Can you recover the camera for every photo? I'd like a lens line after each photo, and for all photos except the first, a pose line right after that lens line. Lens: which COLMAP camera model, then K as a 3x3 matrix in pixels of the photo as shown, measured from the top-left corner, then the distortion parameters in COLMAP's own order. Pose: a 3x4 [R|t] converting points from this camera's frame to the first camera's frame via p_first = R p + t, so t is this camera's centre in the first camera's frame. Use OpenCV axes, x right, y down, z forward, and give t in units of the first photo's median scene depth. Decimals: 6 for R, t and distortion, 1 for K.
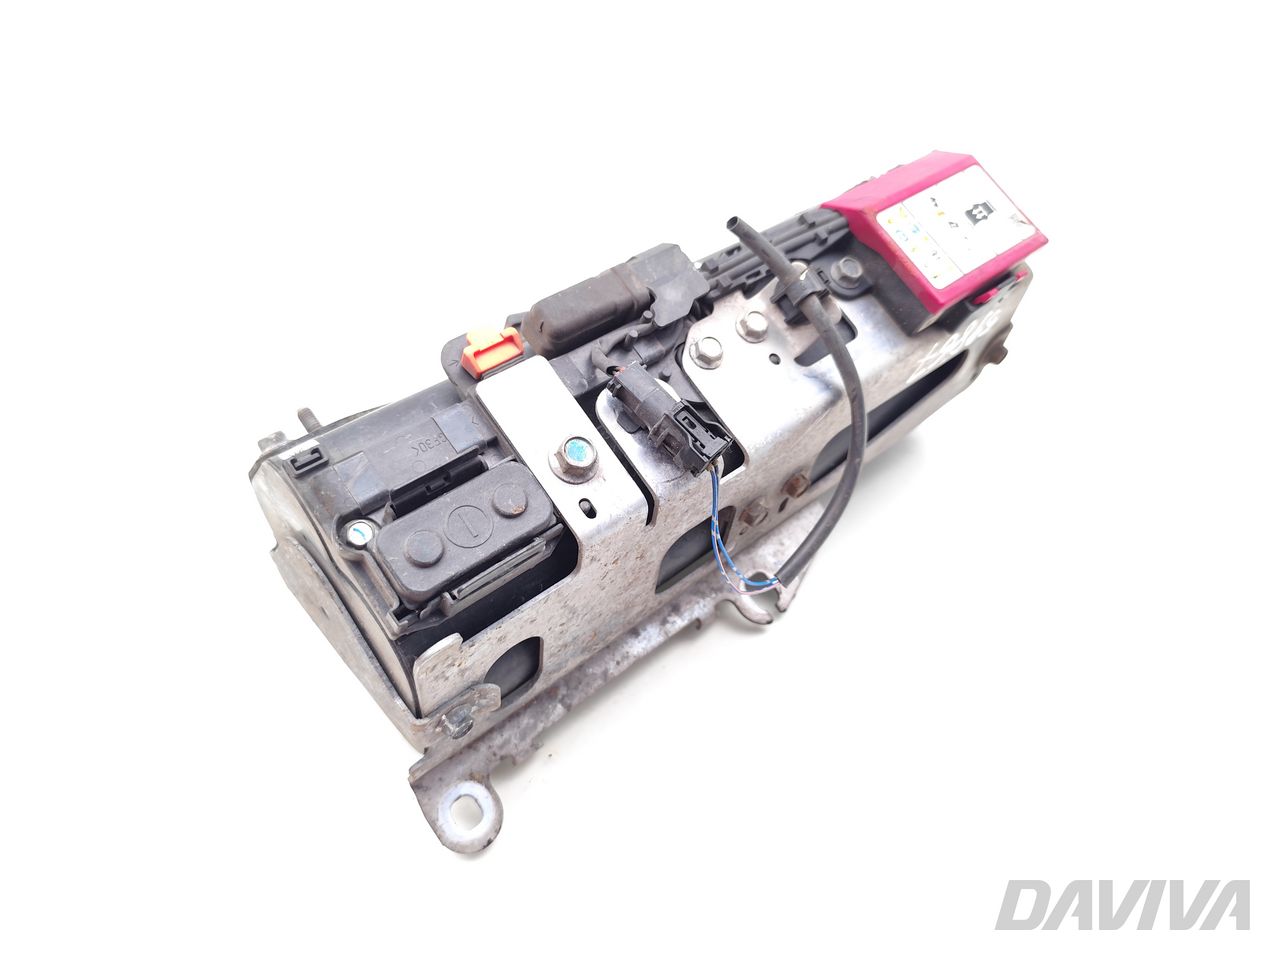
lens RADIAL K [[865.0, 0, 640.3], [0, 865.0, 476.0], [0, 0, 1]] dist [0.063311, 0.000068]
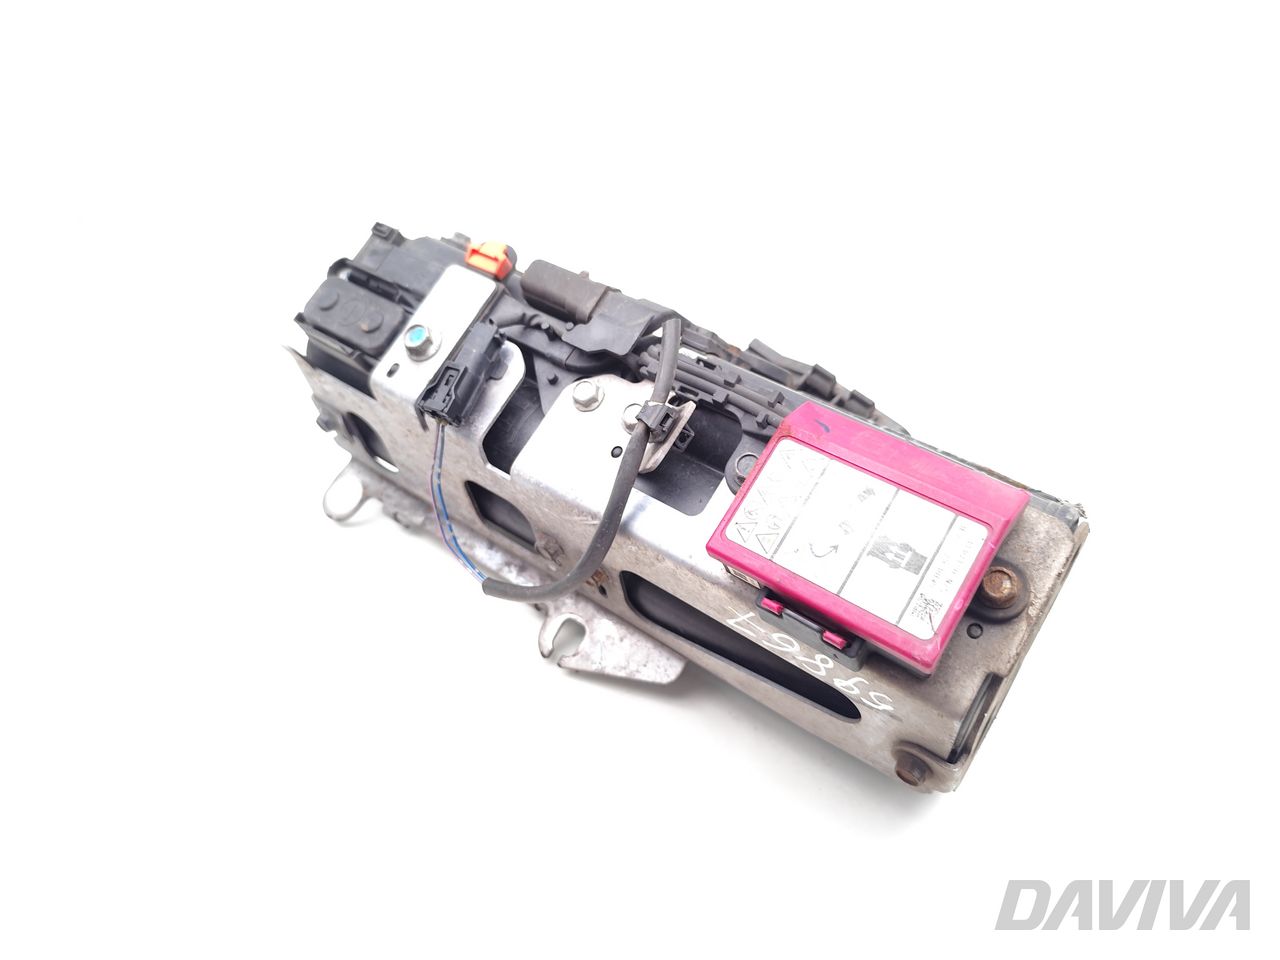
lens RADIAL K [[865.0, 0, 641.1], [0, 865.0, 485.3], [0, 0, 1]] dist [0.063311, 0.000068]
pose [[0.229741, 0.694227, -0.682105, 0.834857], [-0.677961, 0.616992, 0.399612, -0.508524], [0.698275, 0.370633, 0.612407, 0.408175]]
